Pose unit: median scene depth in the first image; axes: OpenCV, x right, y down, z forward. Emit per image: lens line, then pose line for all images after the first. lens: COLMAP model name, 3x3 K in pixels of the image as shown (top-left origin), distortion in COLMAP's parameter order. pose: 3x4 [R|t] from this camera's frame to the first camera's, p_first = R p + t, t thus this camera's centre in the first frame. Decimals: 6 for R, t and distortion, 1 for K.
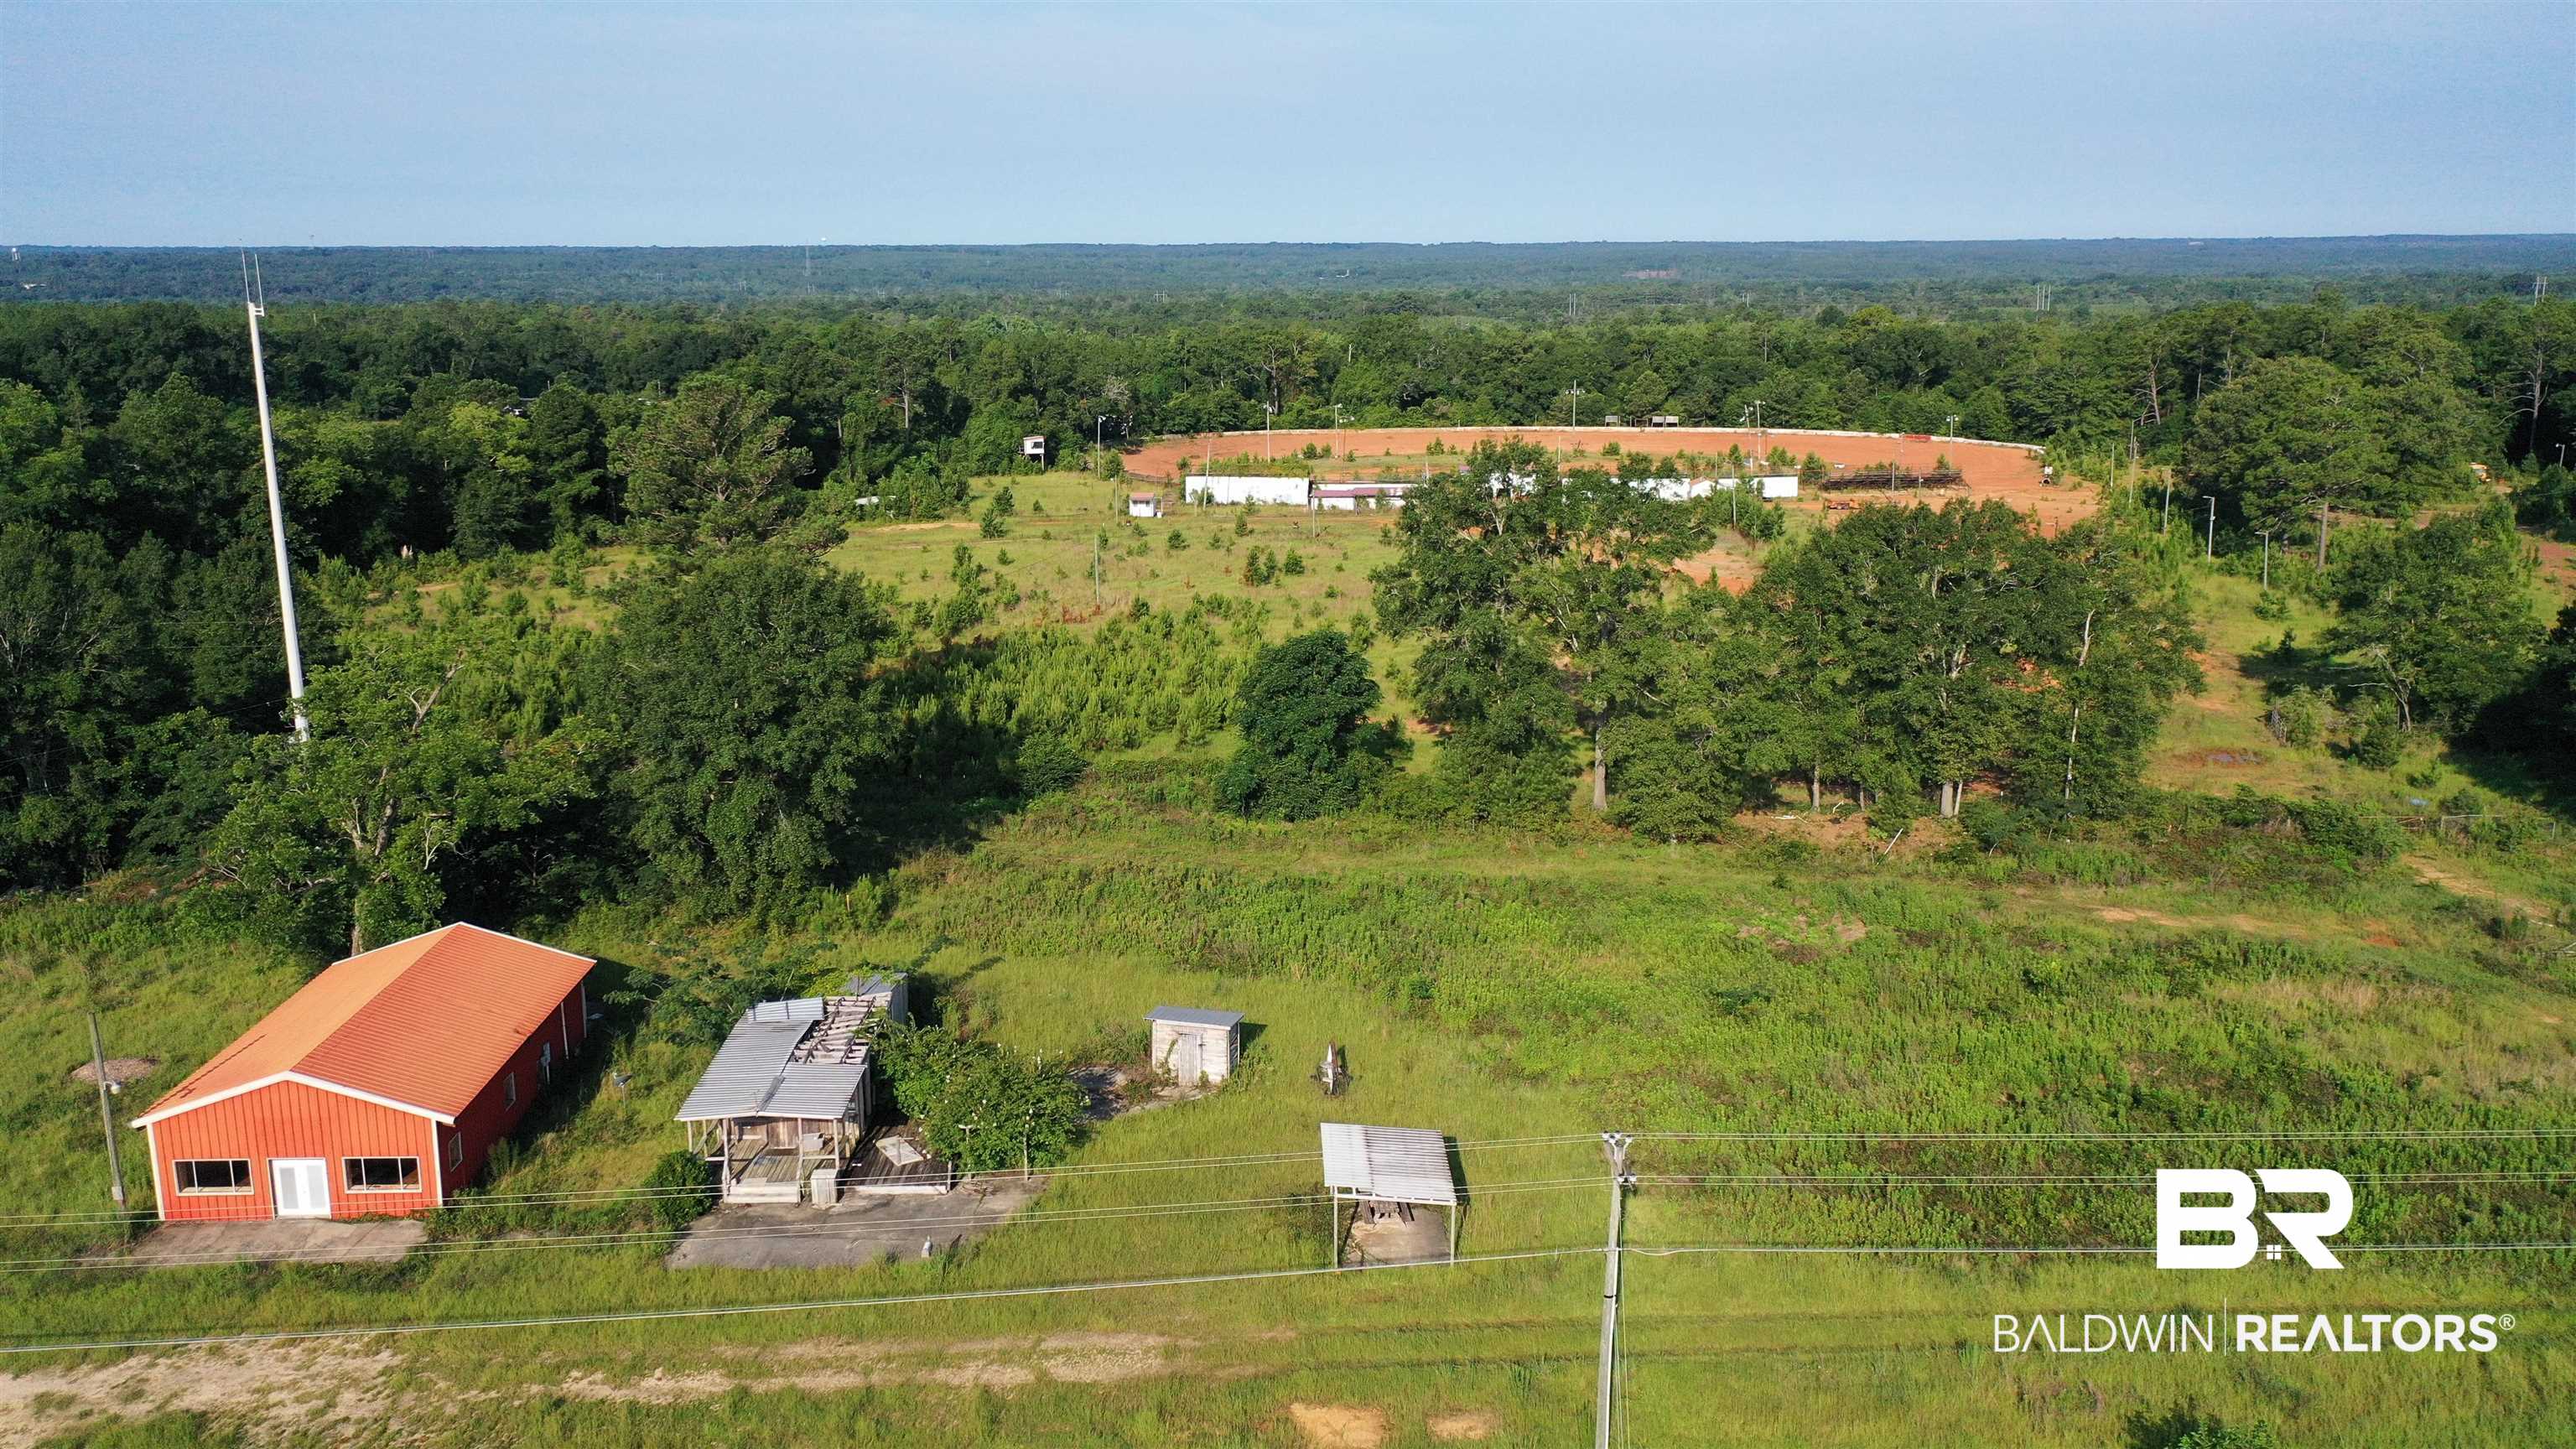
lens RADIAL K [[2078.7, 0, 1271.0], [0, 2078.7, 726.5], [0, 0, 1]] dist [0.010521, 0.015454]
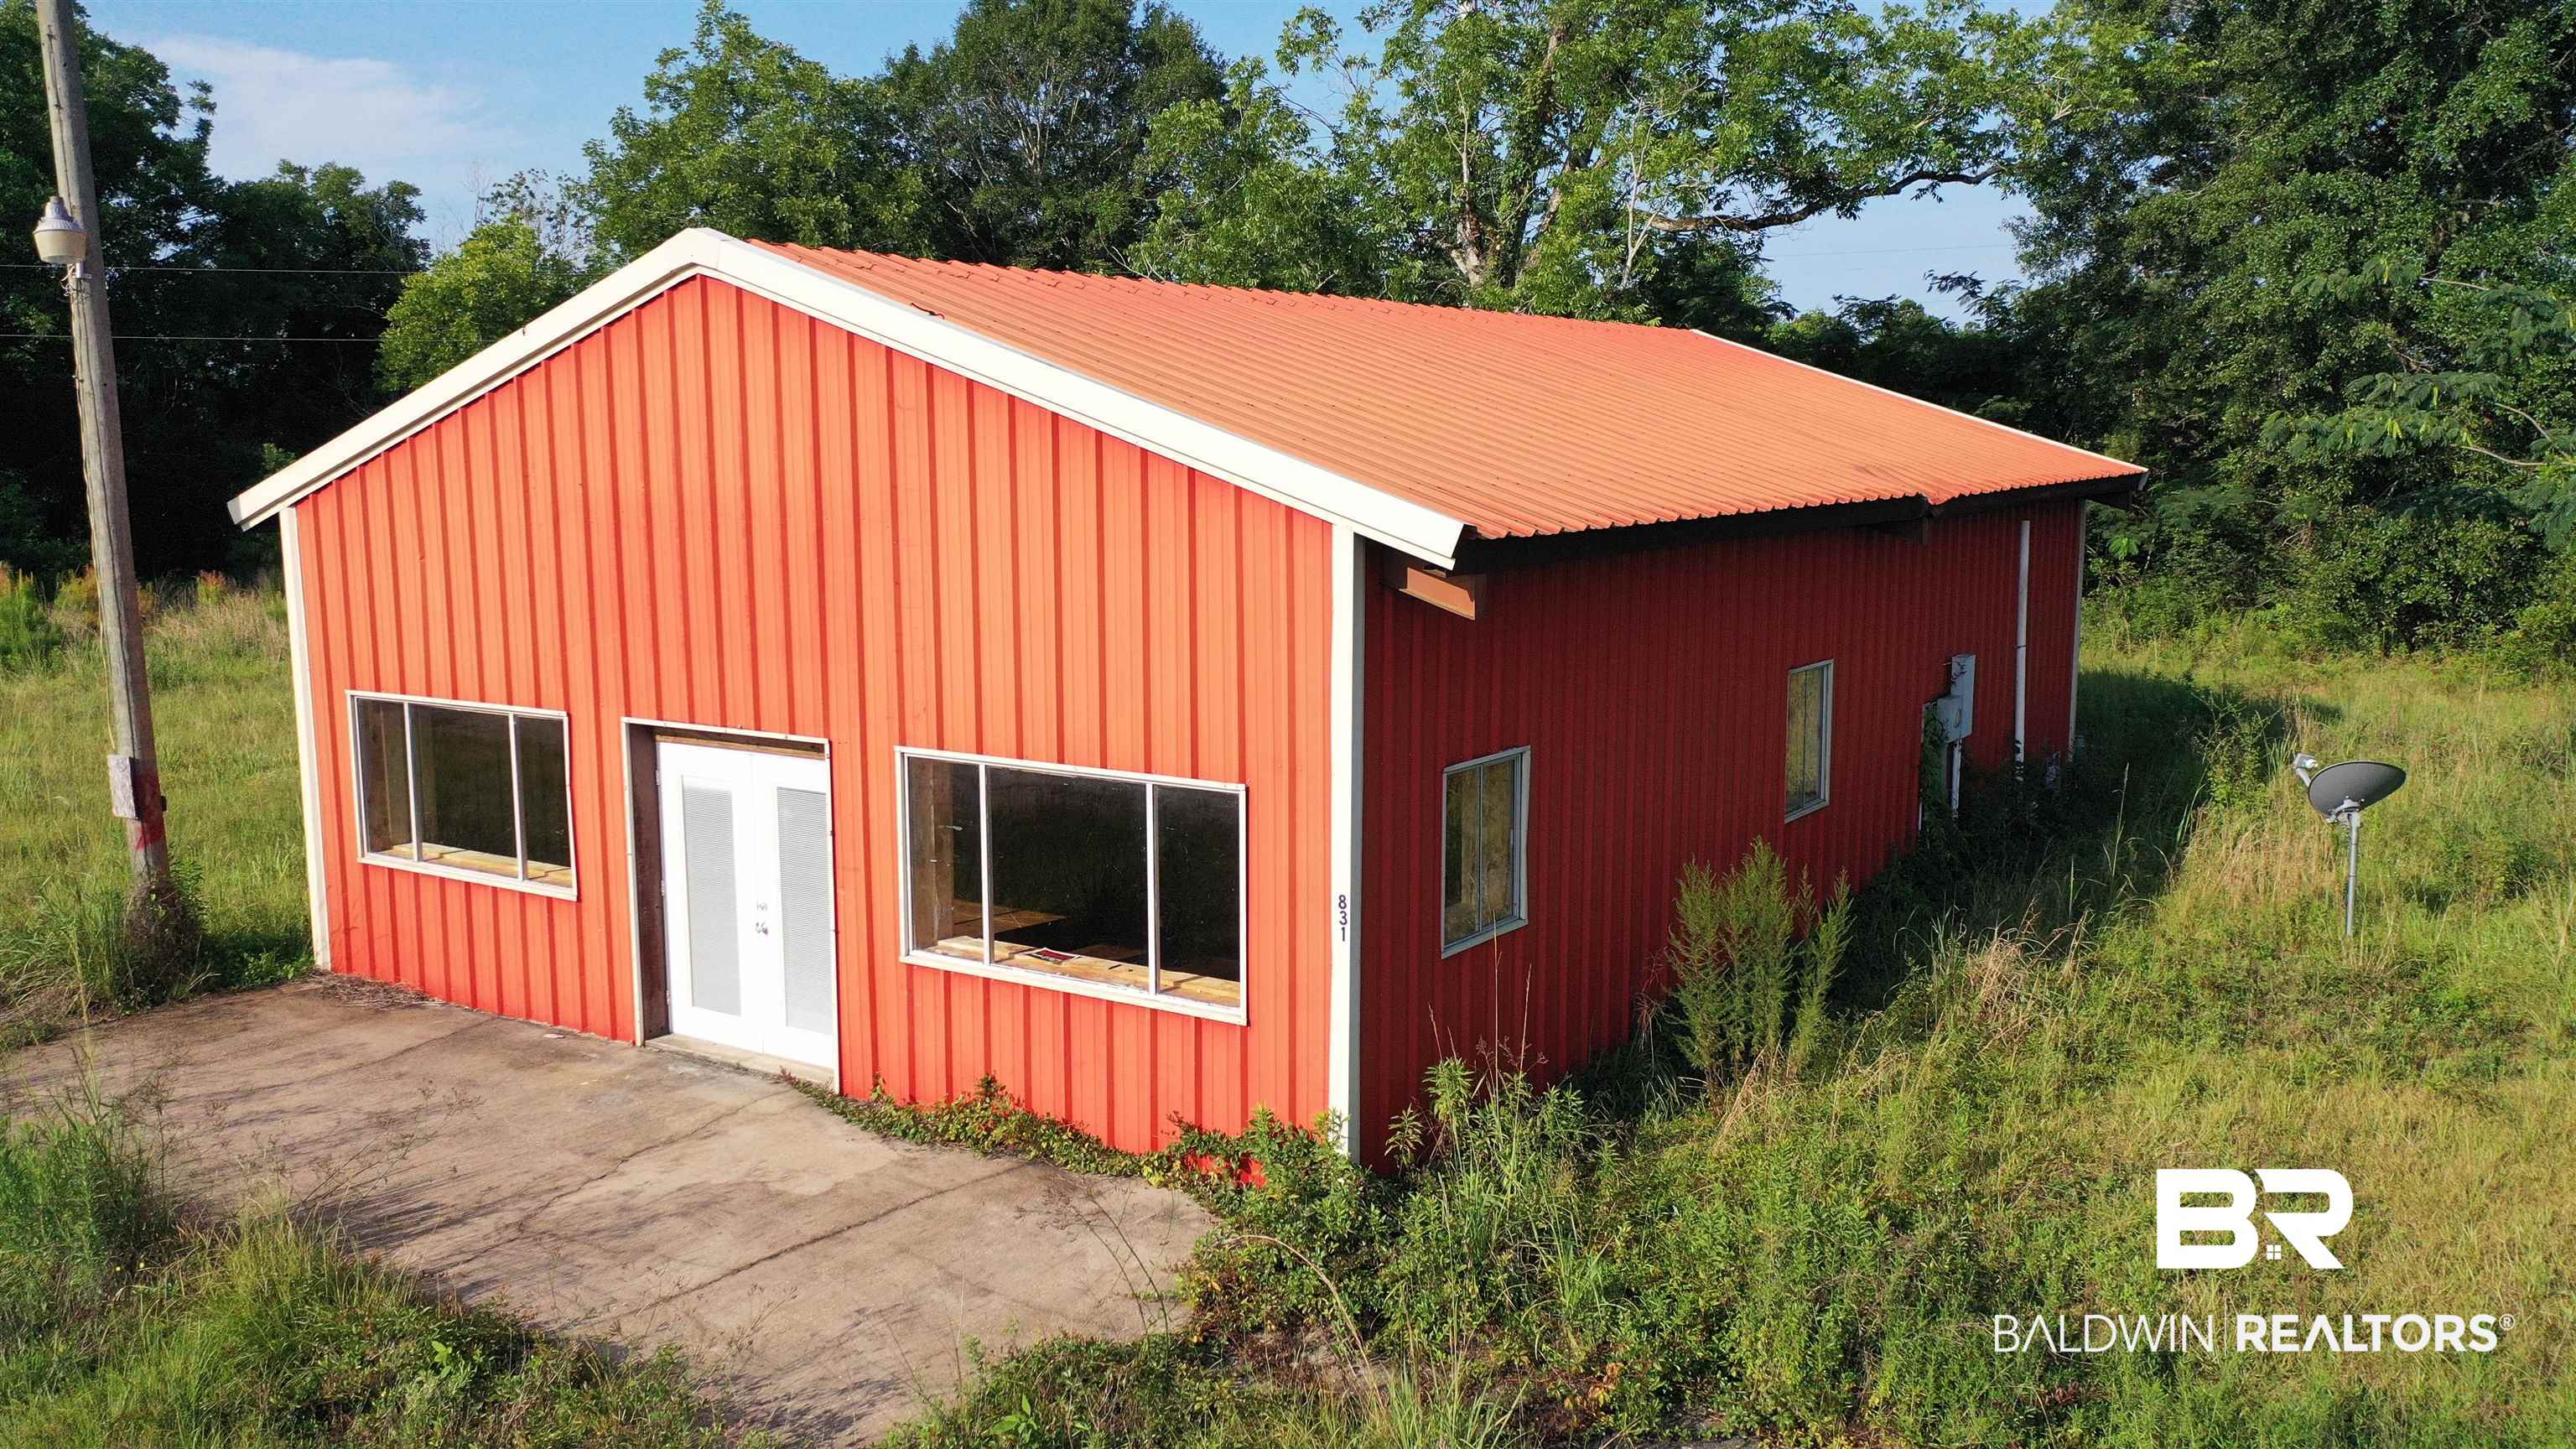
lens RADIAL K [[2078.7, 0, 1271.0], [0, 2078.7, 726.5], [0, 0, 1]] dist [0.010521, 0.015454]
pose [[0.826017, 0.082650, -0.557552, -0.319358], [-0.127570, 0.990936, -0.042103, 0.206680], [0.549018, 0.105905, 0.829073, 0.865882]]
